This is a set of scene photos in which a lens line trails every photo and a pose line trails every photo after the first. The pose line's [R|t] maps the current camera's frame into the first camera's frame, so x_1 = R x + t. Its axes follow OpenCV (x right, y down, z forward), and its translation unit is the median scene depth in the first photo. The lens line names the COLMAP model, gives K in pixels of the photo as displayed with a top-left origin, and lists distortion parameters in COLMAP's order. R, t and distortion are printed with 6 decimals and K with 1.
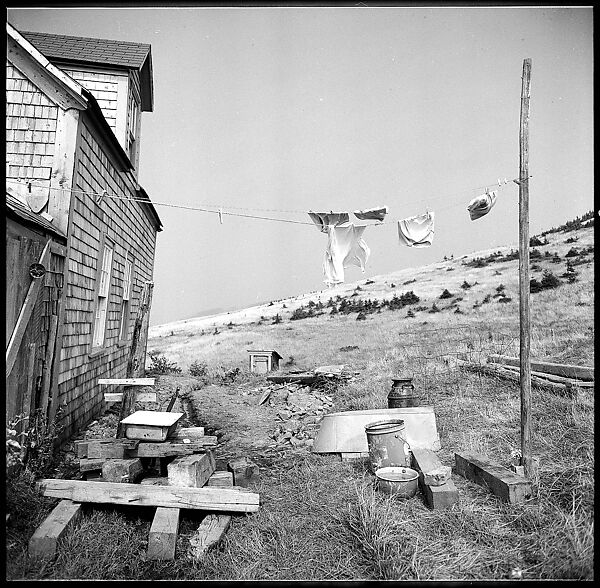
lens RADIAL K [[593.2, 0, 300.0], [0, 593.2, 294.0], [0, 0, 1]] dist [-0.026763, 0.007438]
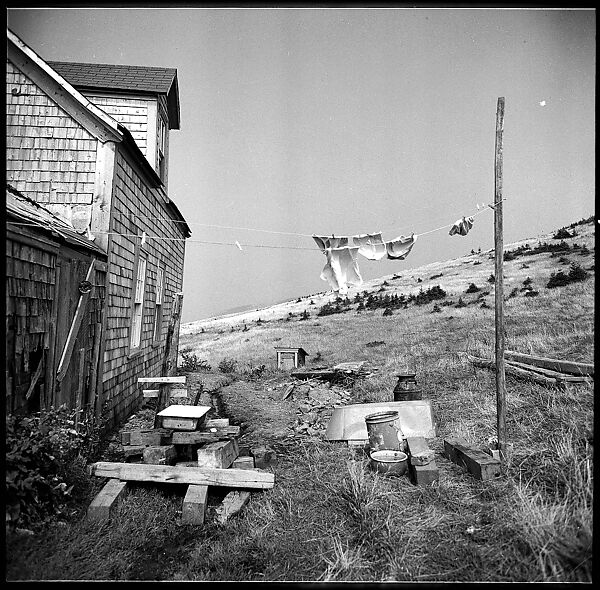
lens RADIAL K [[599.2, 0, 300.0], [0, 599.2, 295.0], [0, 0, 1]] dist [-0.001891, -0.008506]
pose [[0.998574, -0.015108, -0.051198, 0.034208], [0.015703, 0.999813, 0.011249, -0.023190], [0.051018, -0.012037, 0.998625, -0.133748]]
